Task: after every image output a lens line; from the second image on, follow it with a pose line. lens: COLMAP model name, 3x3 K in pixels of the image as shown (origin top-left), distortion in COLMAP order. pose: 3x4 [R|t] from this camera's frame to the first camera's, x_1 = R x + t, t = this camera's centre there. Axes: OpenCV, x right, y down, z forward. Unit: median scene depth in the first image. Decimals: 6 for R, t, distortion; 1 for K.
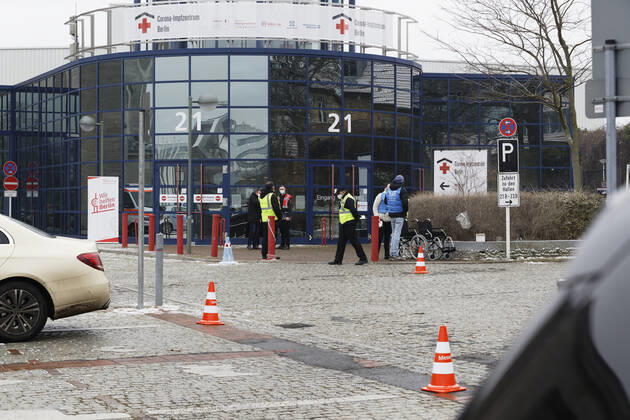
lens RADIAL K [[1276.9, 0, 315.0], [0, 1276.9, 210.0], [0, 0, 1]] dist [-0.040558, -0.268851]
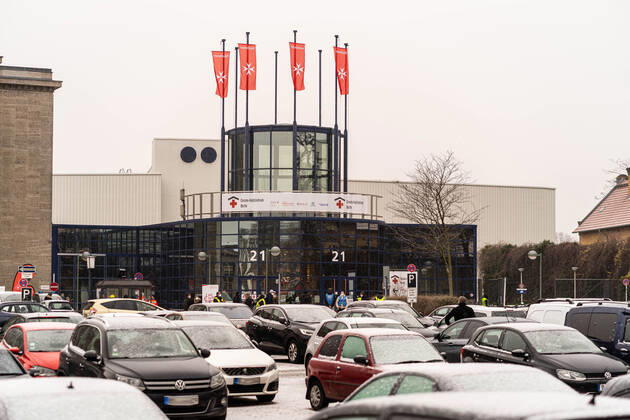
lens RADIAL K [[1276.9, 0, 315.0], [0, 1276.9, 210.0], [0, 0, 1]] dist [-0.040558, -0.268851]
pose [[0.999988, 0.004160, 0.002390, -0.019099], [-0.003974, 0.997317, -0.073089, 0.000194], [-0.002688, 0.073079, 0.997323, -0.852480]]
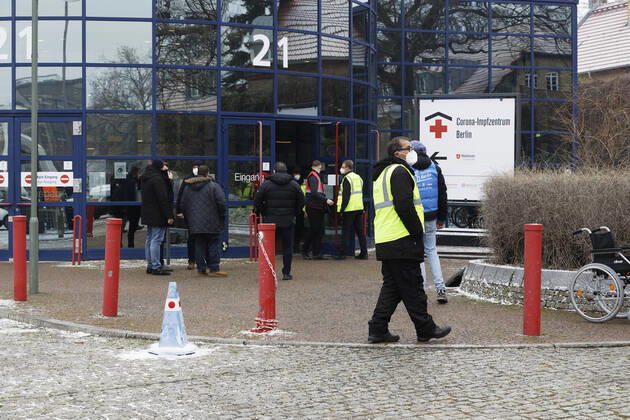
lens RADIAL K [[1308.5, 0, 315.0], [0, 1308.5, 210.0], [0, 0, 1]] dist [-0.039417, -0.249896]
pose [[0.986673, -0.005426, 0.162625, -0.059023], [0.002818, 0.999864, 0.016265, -0.004310], [-0.162691, -0.015590, 0.986554, 0.396183]]
